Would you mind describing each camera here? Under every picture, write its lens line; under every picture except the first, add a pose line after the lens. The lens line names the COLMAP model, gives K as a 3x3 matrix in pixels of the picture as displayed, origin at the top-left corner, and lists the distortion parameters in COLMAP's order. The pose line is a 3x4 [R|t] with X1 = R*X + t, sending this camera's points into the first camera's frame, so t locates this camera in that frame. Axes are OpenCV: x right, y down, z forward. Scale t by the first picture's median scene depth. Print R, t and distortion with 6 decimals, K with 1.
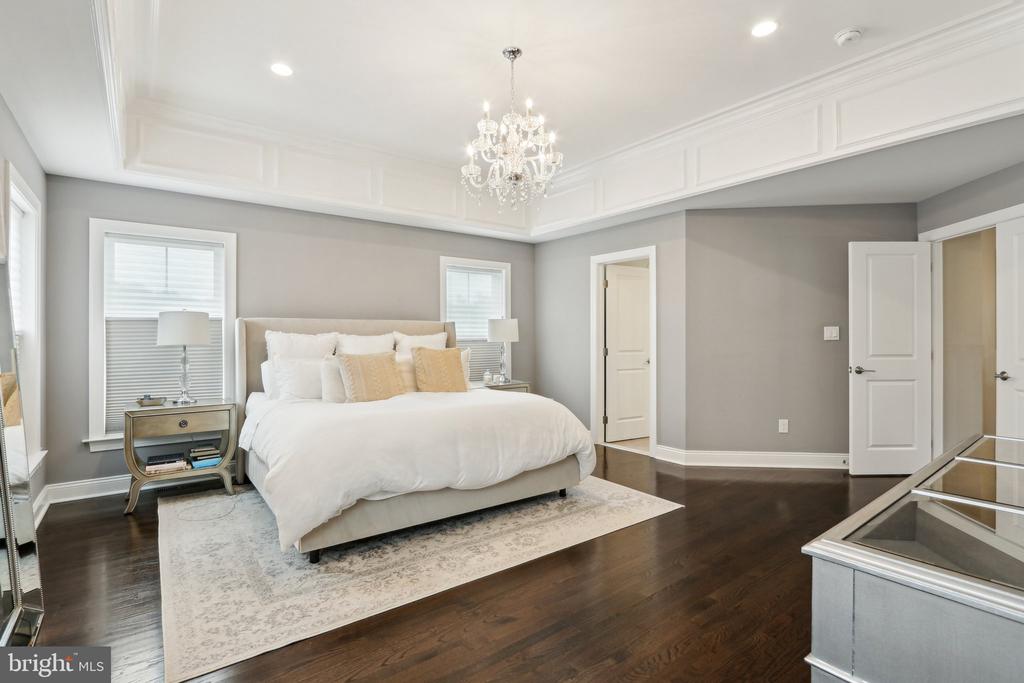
lens RADIAL K [[493.9, 0, 510.9], [0, 493.9, 338.7], [0, 0, 1]] dist [-0.020212, 0.000788]
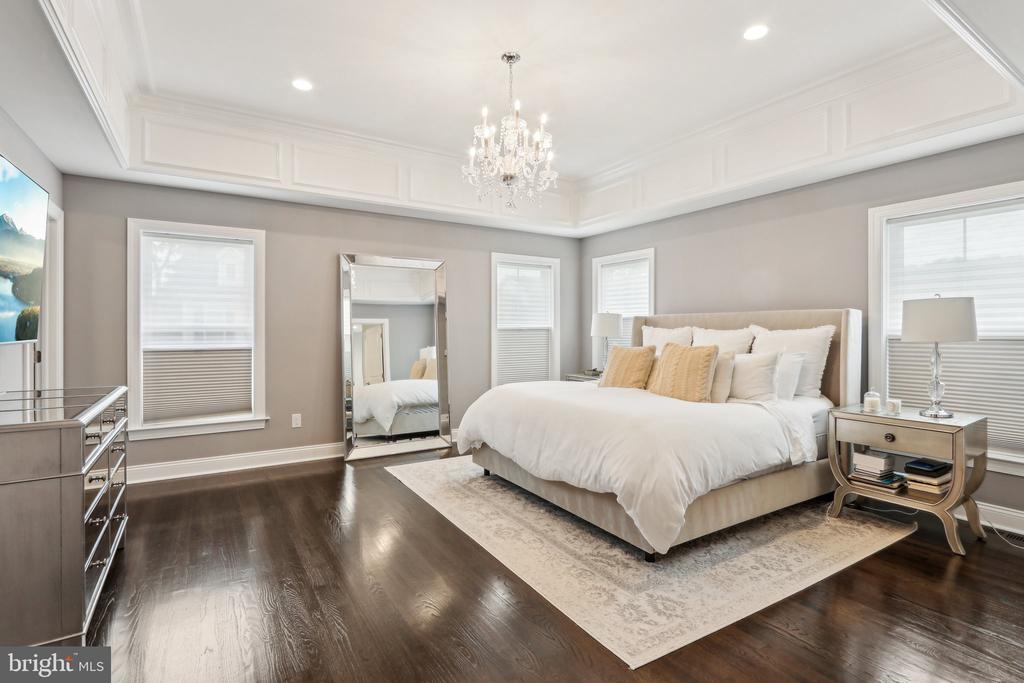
lens RADIAL K [[493.9, 0, 510.7], [0, 493.9, 336.1], [0, 0, 1]] dist [-0.020212, 0.000788]
pose [[-0.102547, 0.013444, -0.994637, 0.947272], [-0.004968, 0.999889, 0.014027, -0.008339], [0.994716, 0.006380, -0.102469, 1.017920]]
